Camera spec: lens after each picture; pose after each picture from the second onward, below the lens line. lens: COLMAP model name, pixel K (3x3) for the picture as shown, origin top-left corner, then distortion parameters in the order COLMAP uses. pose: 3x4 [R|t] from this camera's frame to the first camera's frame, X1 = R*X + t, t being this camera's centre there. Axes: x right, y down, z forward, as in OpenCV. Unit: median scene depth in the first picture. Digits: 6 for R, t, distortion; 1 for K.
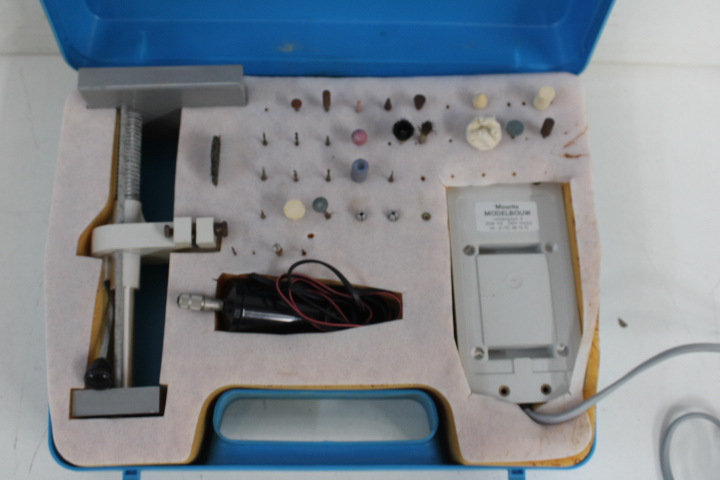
lens RADIAL K [[785.3, 0, 358.7], [0, 785.3, 238.5], [0, 0, 1]] dist [-0.078252, 0.000000]
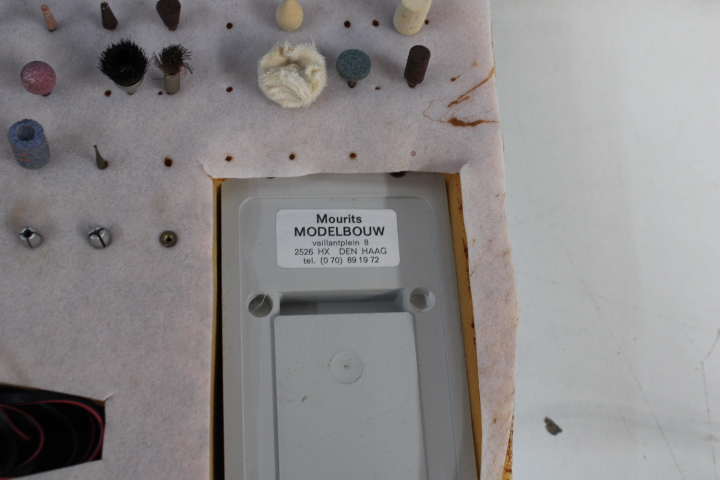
lens RADIAL K [[785.3, 0, 355.1], [0, 785.3, 242.8], [0, 0, 1]] dist [-0.078252, 0.000000]
pose [[0.994762, 0.004457, 0.102117, 0.154013], [-0.005491, 0.999936, 0.009854, -0.031353], [-0.102067, -0.010363, 0.994724, 0.506213]]
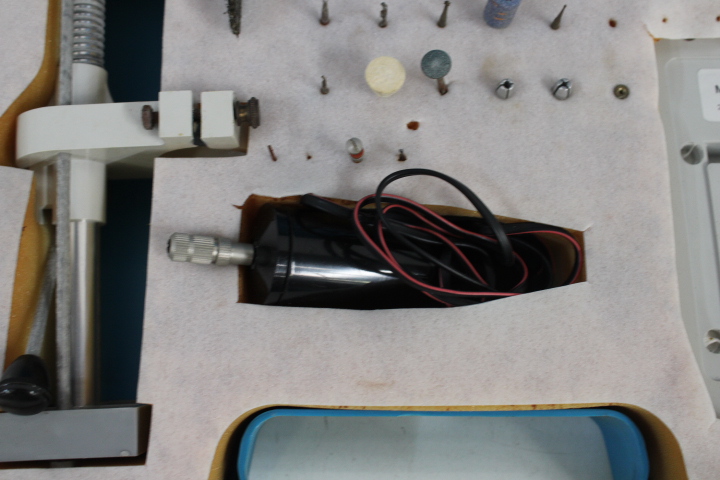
lens RADIAL K [[785.3, 0, 359.8], [0, 785.3, 244.4], [0, 0, 1]] dist [-0.078252, 0.000000]
pose [[0.999535, 0.002880, -0.030368, -0.080625], [0.000502, 0.993845, 0.110774, 0.018076], [0.030500, -0.110738, 0.993381, 0.451255]]
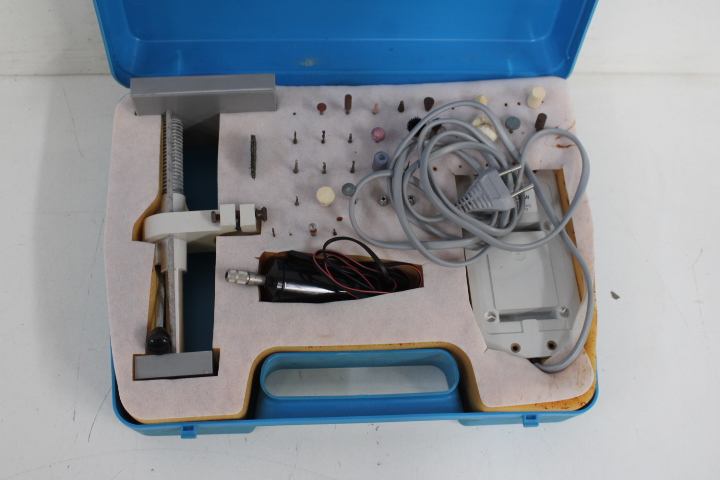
lens RADIAL K [[831.2, 0, 364.9], [0, 831.2, 236.6], [0, 0, 1]] dist [-0.070864, 0.000000]
pose [[0.998851, -0.028704, 0.038389, -0.071366], [0.031770, 0.996143, -0.081790, 0.121472], [-0.035893, 0.082916, 0.995910, -0.198335]]
